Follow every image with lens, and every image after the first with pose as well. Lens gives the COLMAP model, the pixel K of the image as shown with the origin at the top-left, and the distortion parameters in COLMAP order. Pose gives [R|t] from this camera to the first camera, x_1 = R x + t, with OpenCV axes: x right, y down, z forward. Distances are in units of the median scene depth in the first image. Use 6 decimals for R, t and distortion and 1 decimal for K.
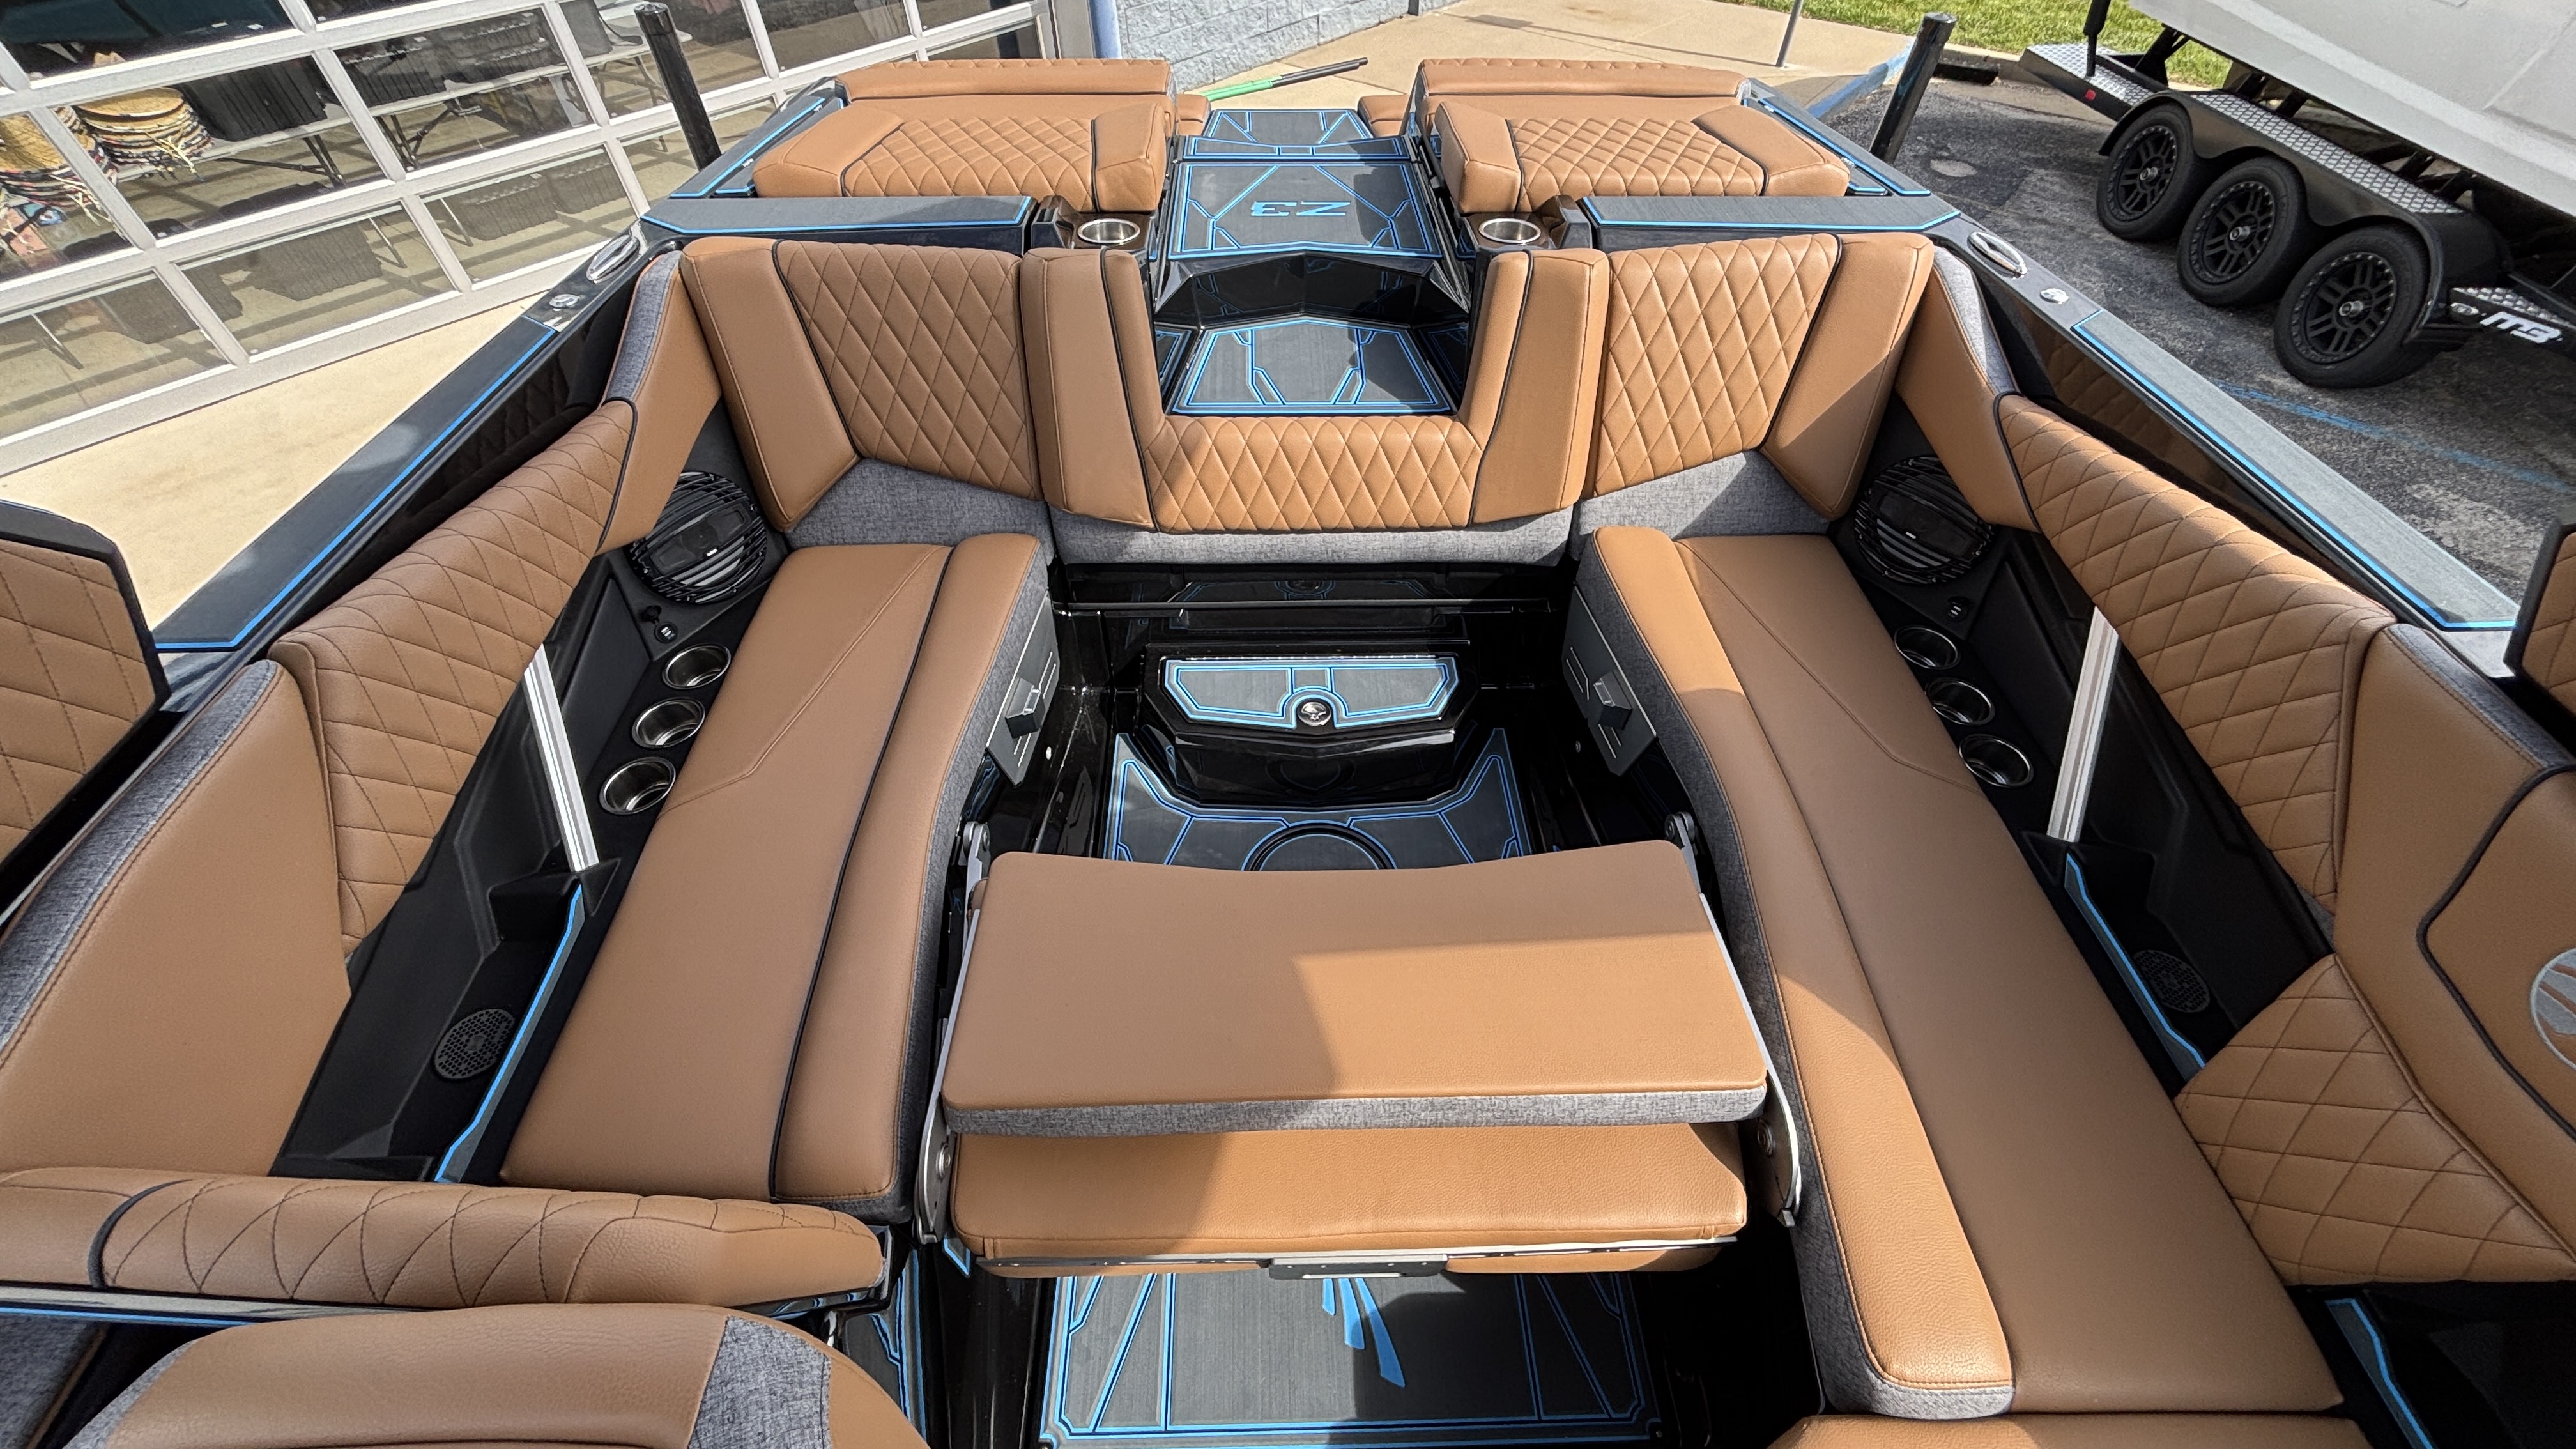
lens RADIAL K [[1051.1, 0, 1288.2], [0, 1051.1, 718.6], [0, 0, 1]] dist [0.008662, -0.002423]
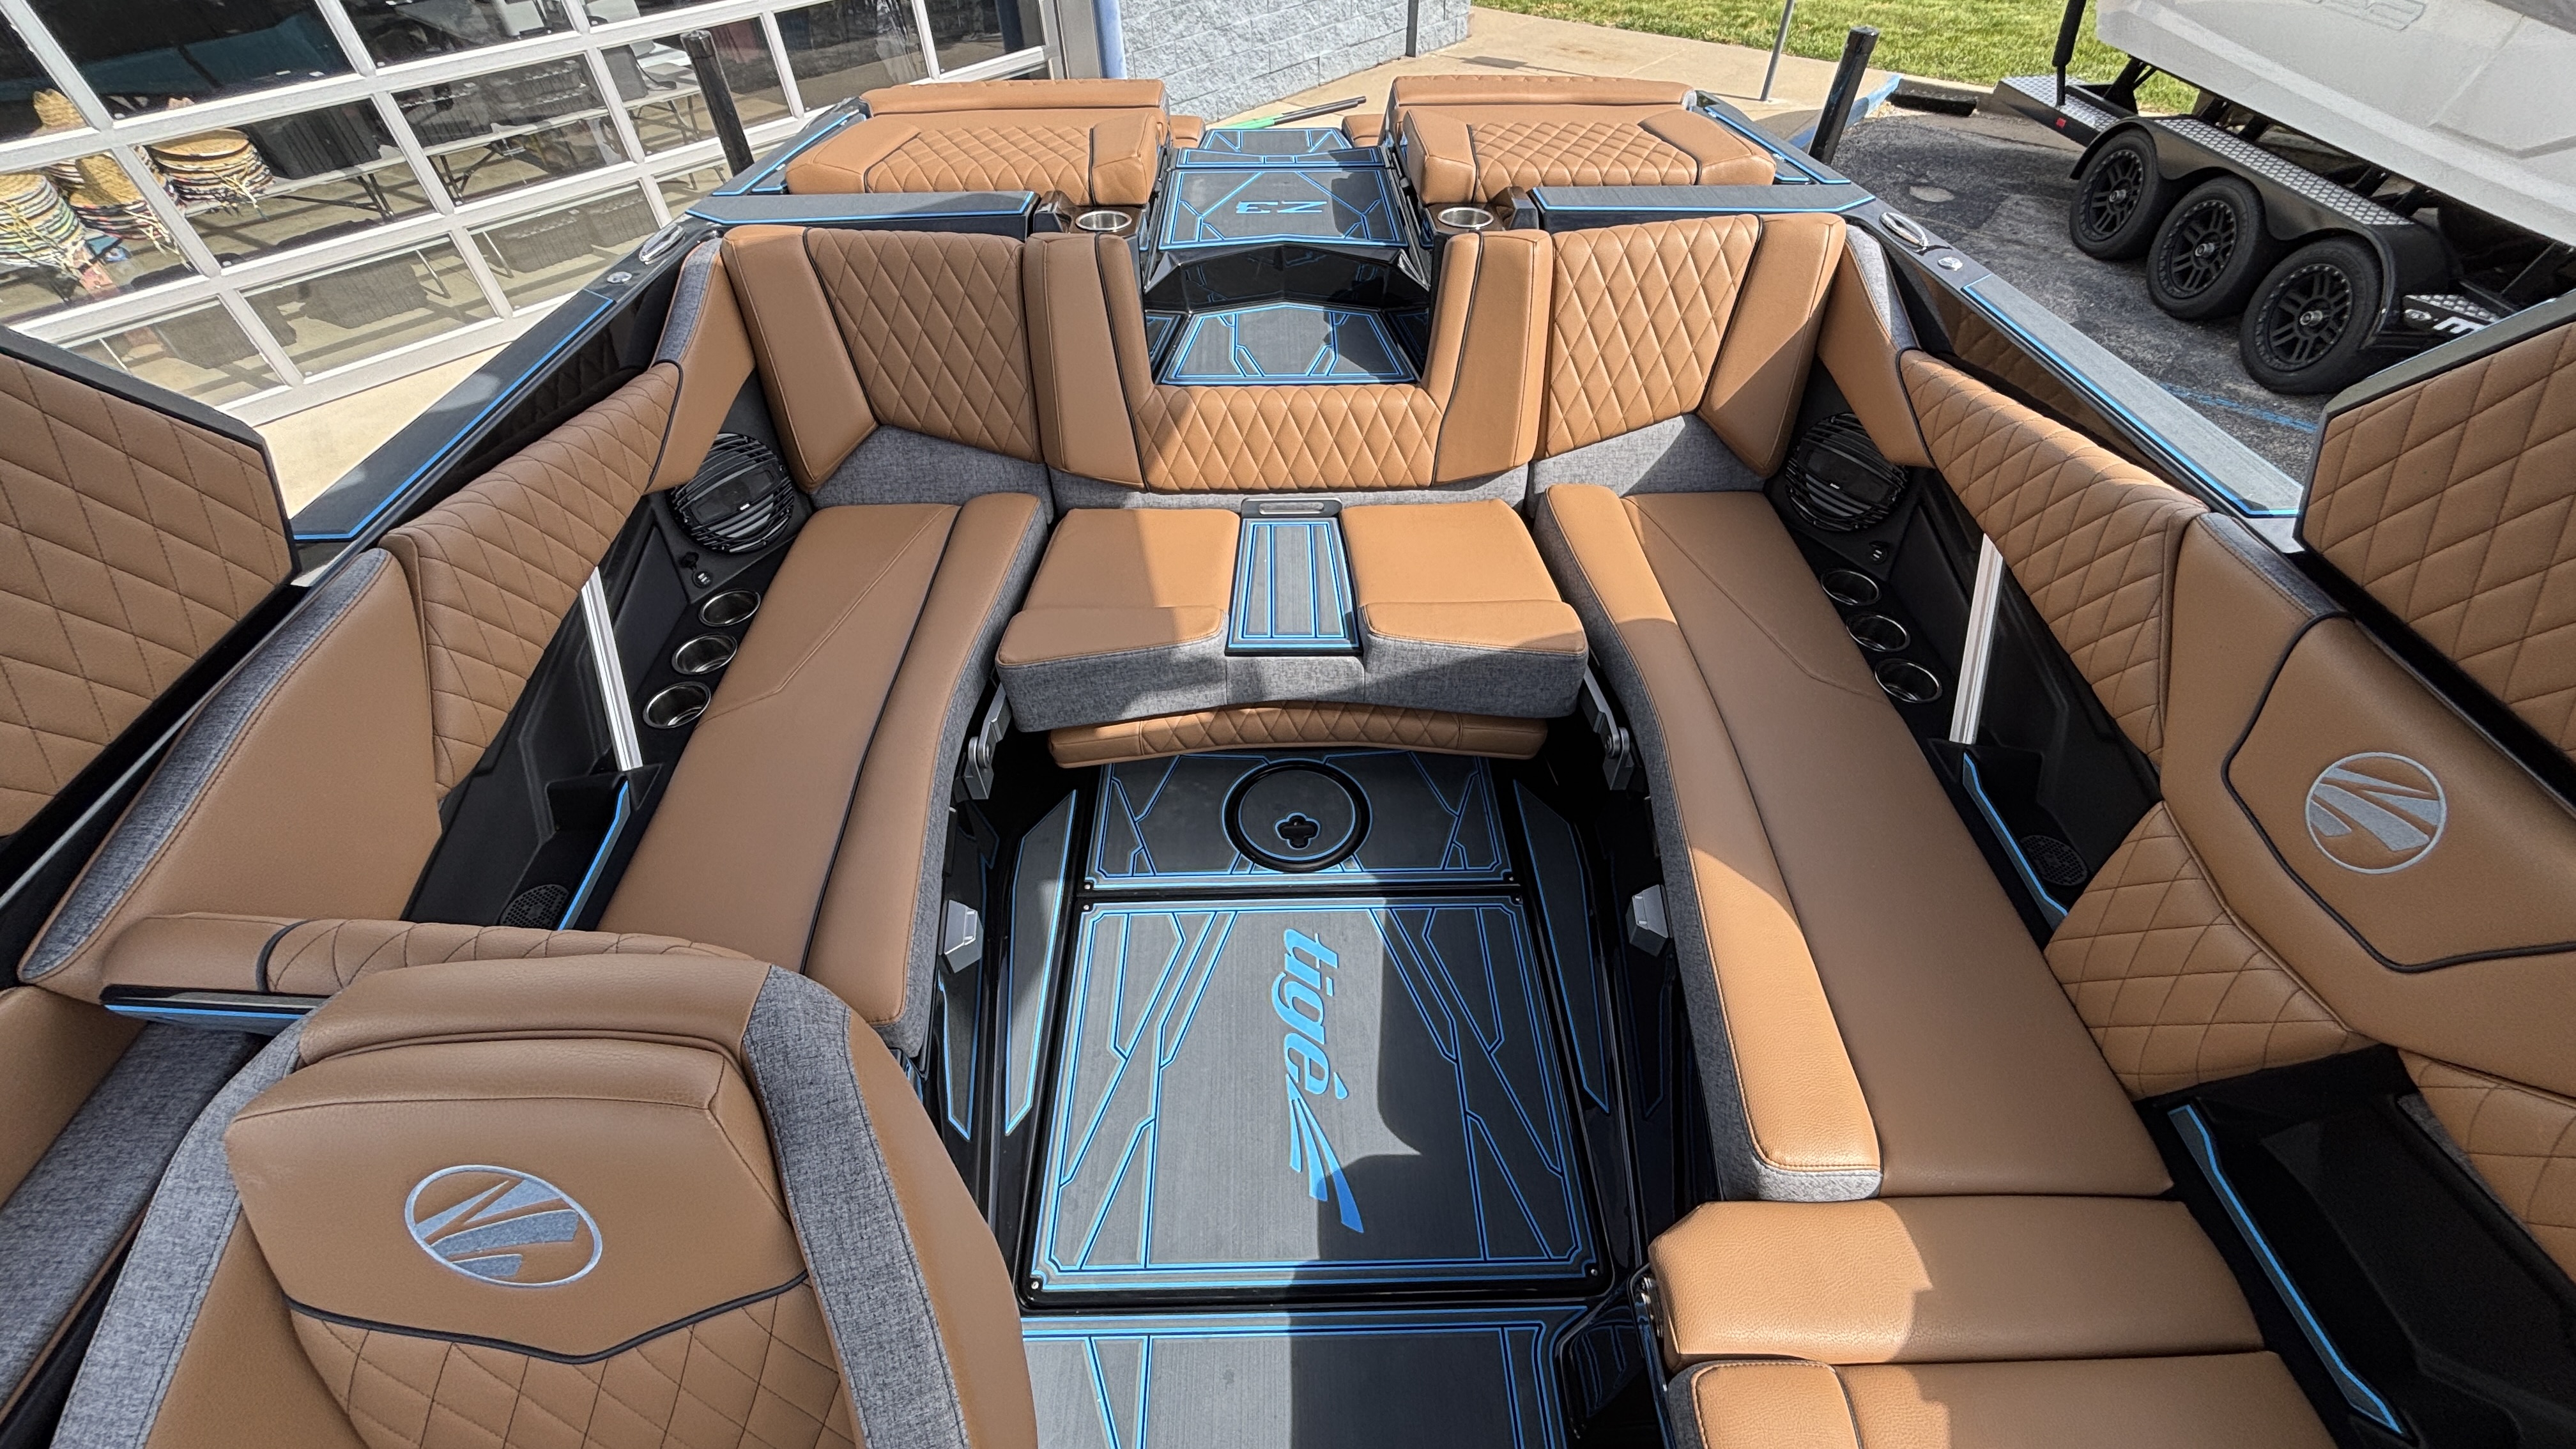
lens RADIAL K [[1051.1, 0, 1287.7], [0, 1051.1, 718.3], [0, 0, 1]] dist [0.008662, -0.002423]
pose [[0.999927, -0.003625, -0.011567, 0.036465], [0.003218, 0.999381, -0.035028, 0.106284], [0.011687, 0.034989, 0.999319, -0.094127]]
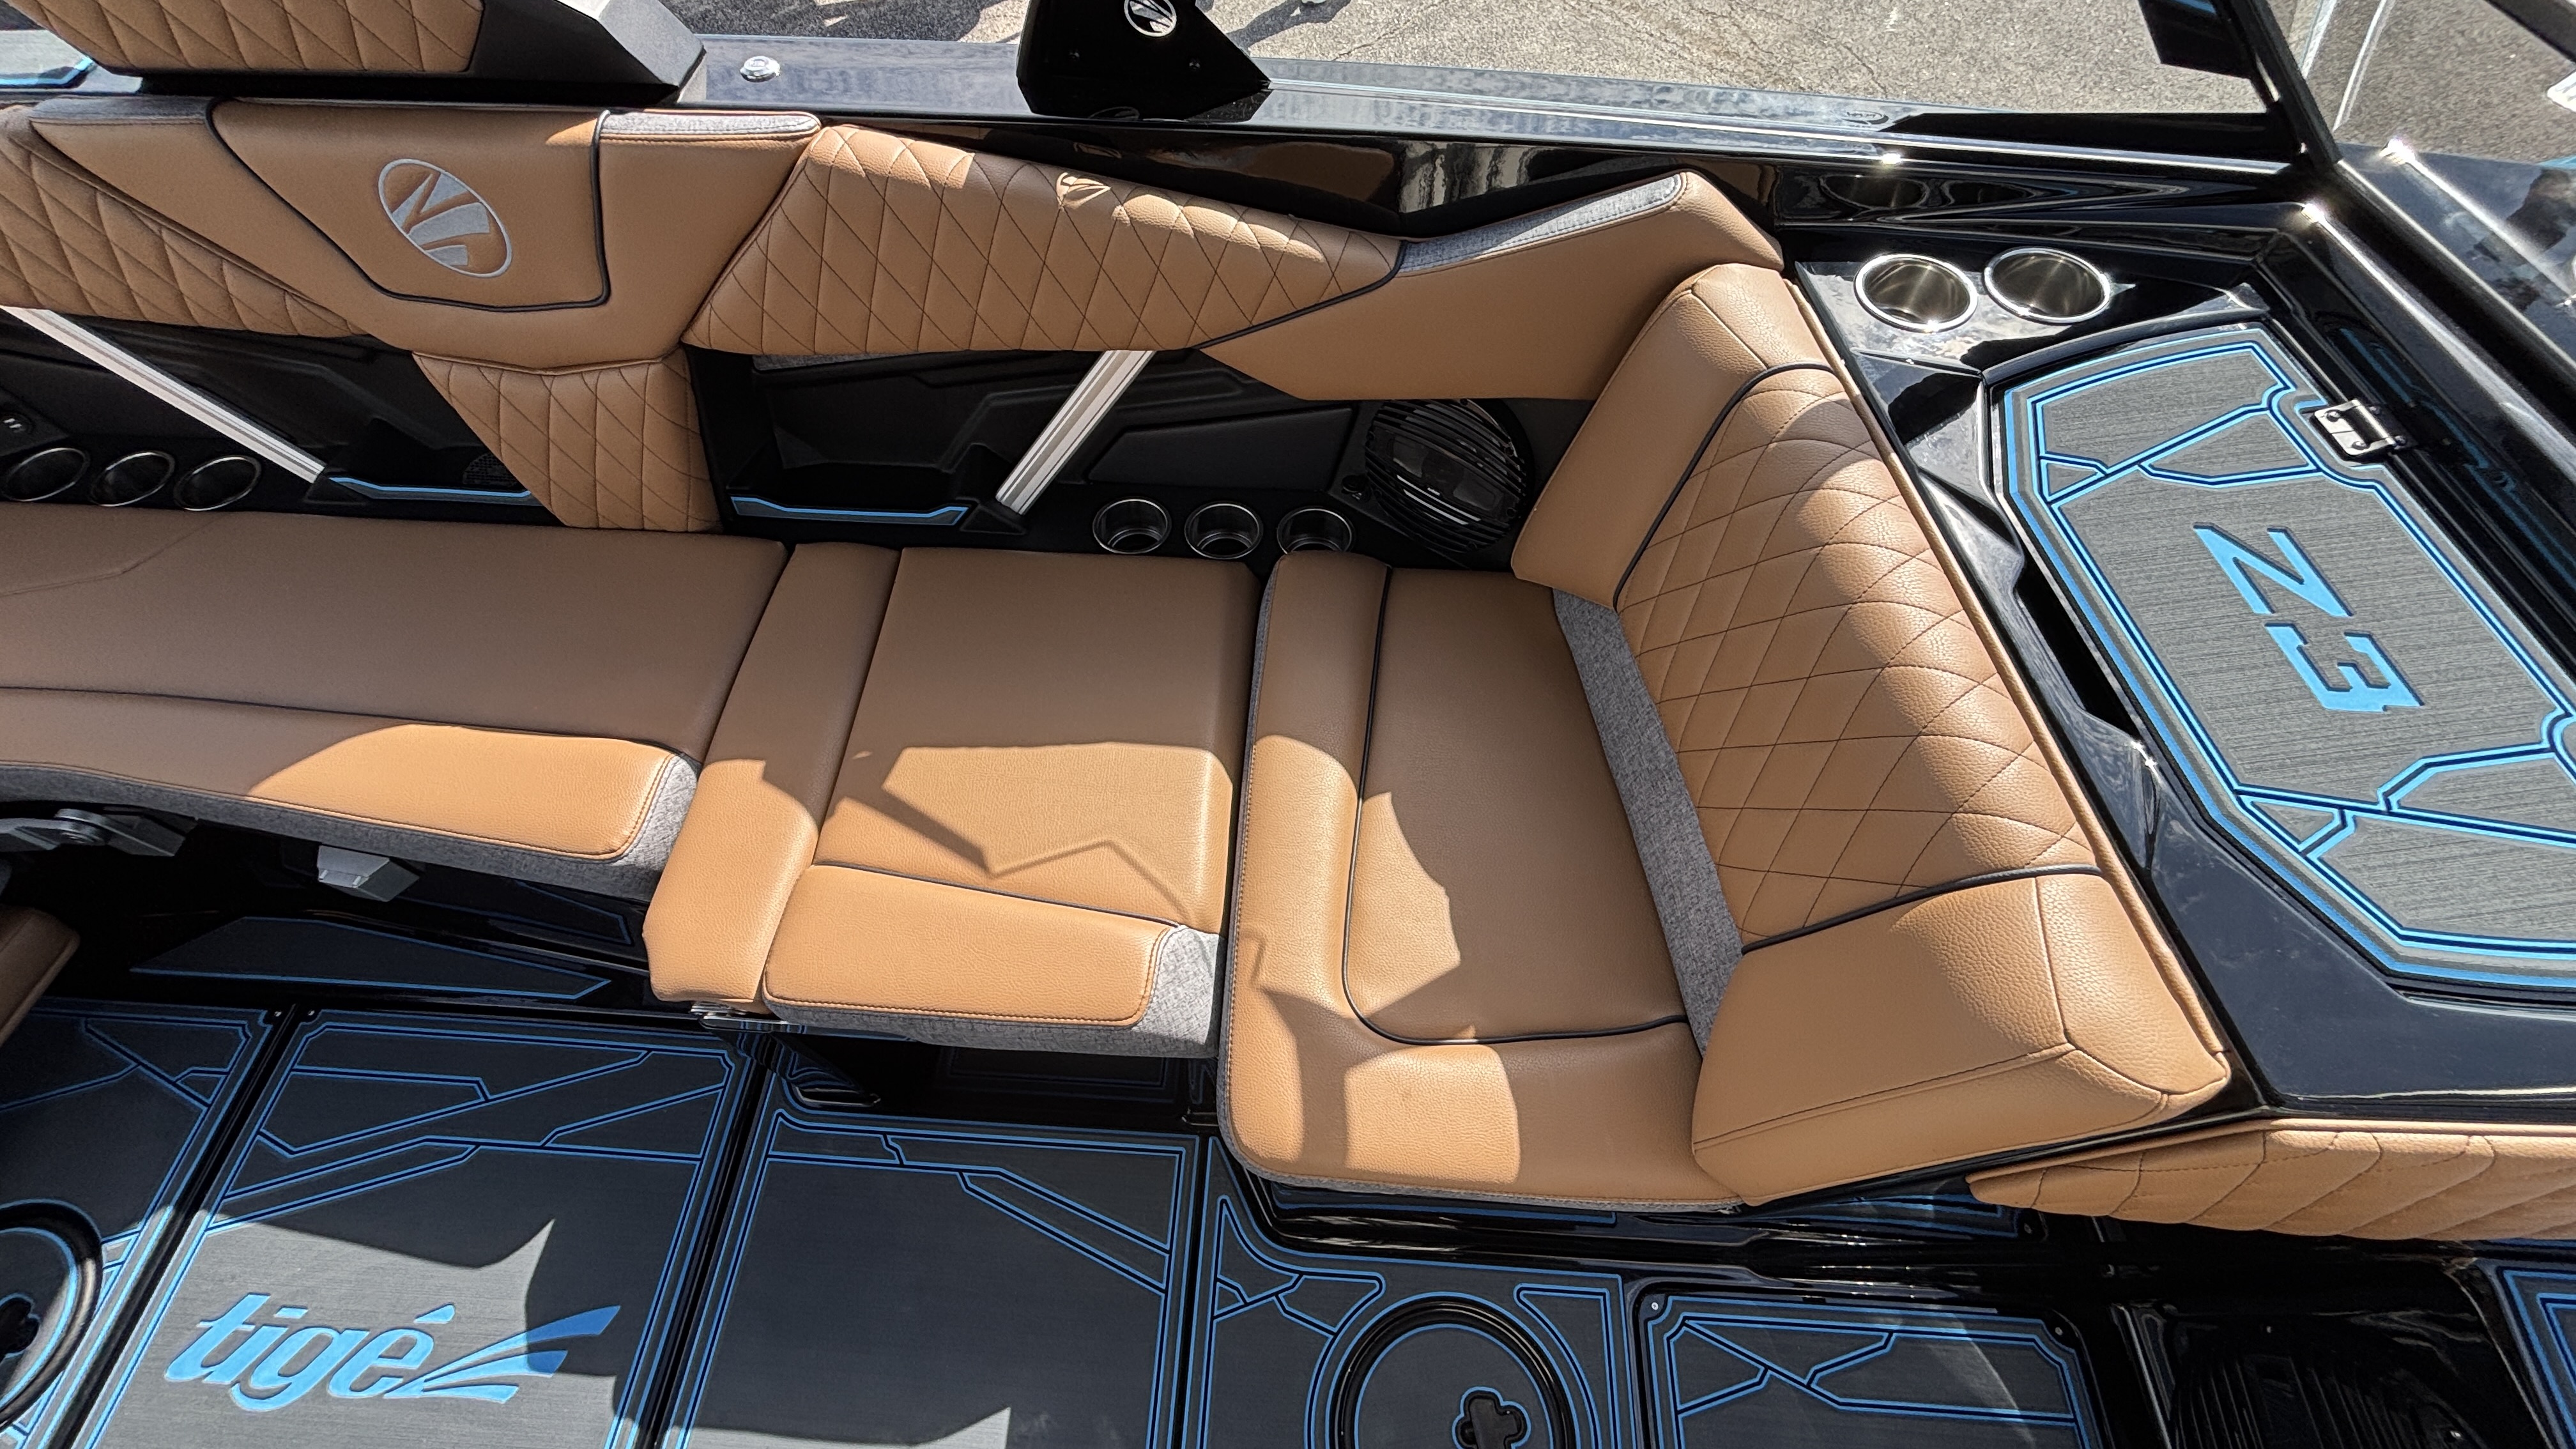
lens RADIAL K [[1051.1, 0, 1277.8], [0, 1051.1, 716.7], [0, 0, 1]] dist [0.008662, -0.002423]
pose [[0.092016, -0.859518, 0.502754, 0.114740], [0.741216, 0.396274, 0.541818, 0.279186], [-0.664930, 0.322793, 0.673552, -0.144655]]
